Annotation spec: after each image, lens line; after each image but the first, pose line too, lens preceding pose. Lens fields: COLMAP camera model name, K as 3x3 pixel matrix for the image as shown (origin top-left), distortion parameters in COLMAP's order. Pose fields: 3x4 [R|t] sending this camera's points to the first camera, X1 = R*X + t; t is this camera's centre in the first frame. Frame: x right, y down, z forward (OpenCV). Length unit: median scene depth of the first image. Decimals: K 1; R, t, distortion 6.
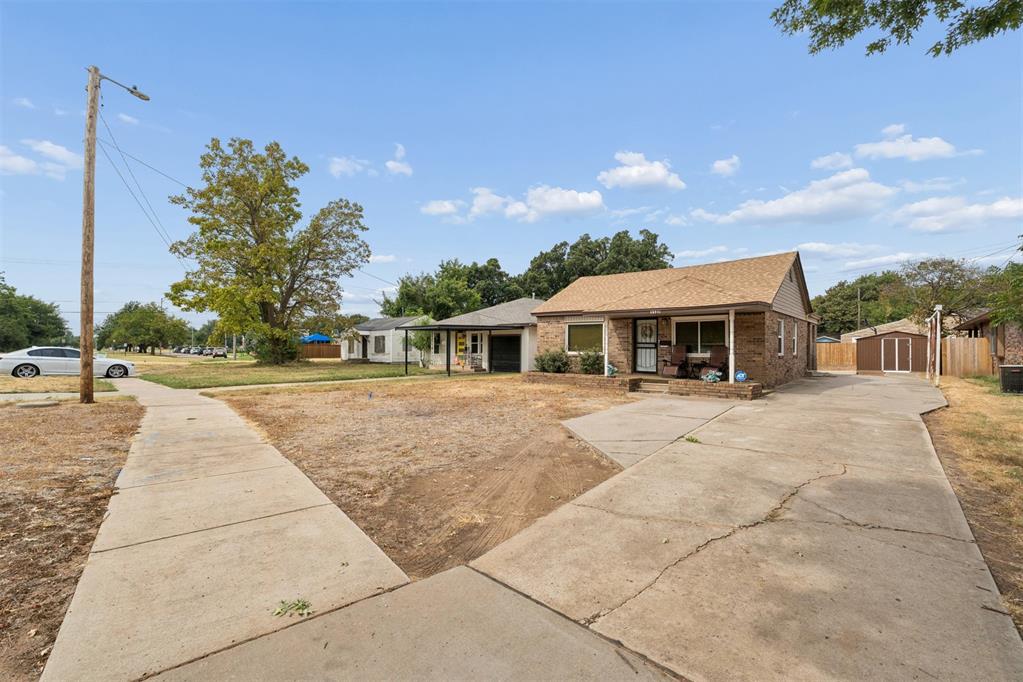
lens RADIAL K [[433.5, 0, 511.5], [0, 433.5, 341.0], [0, 0, 1]] dist [0.000840, -0.000078]
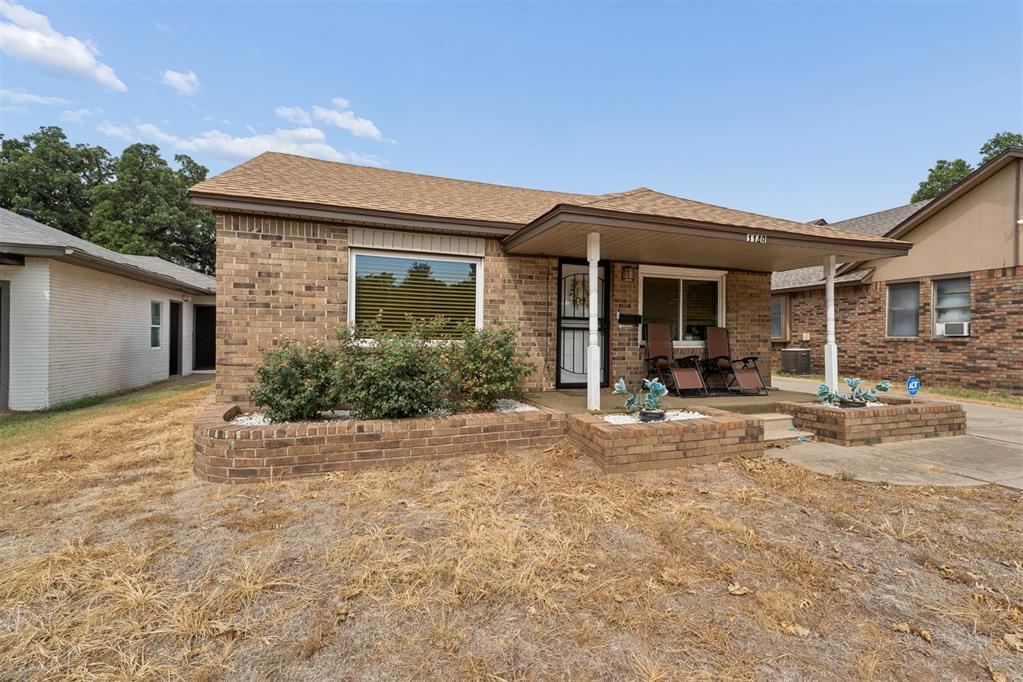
lens RADIAL K [[434.8, 0, 513.0], [0, 434.8, 334.3], [0, 0, 1]] dist [0.004145, 0.000635]
pose [[0.495684, 0.002275, 0.868500, -0.105401], [-0.019765, 0.999767, 0.008662, 0.018178], [-0.868278, -0.021460, 0.495614, 0.829747]]
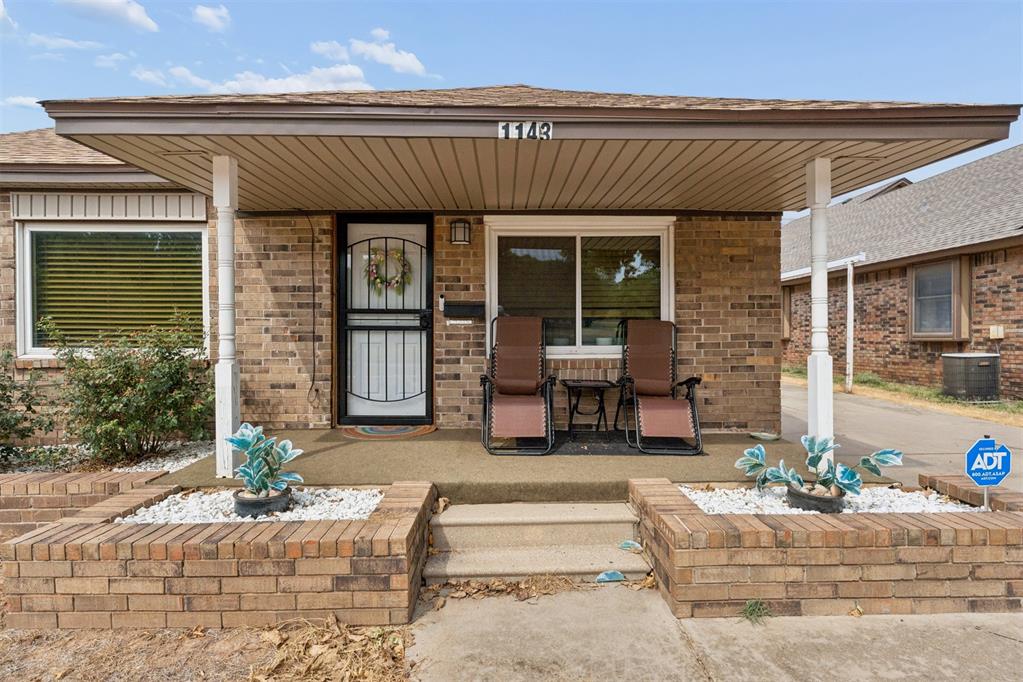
lens RADIAL K [[513.7, 0, 510.4], [0, 513.7, 343.5], [0, 0, 1]] dist [-0.005570, -0.000569]
pose [[0.734880, -0.023322, 0.677796, 0.148672], [-0.003438, 0.999268, 0.038110, 0.012309], [-0.678188, -0.030336, 0.734262, 0.702960]]
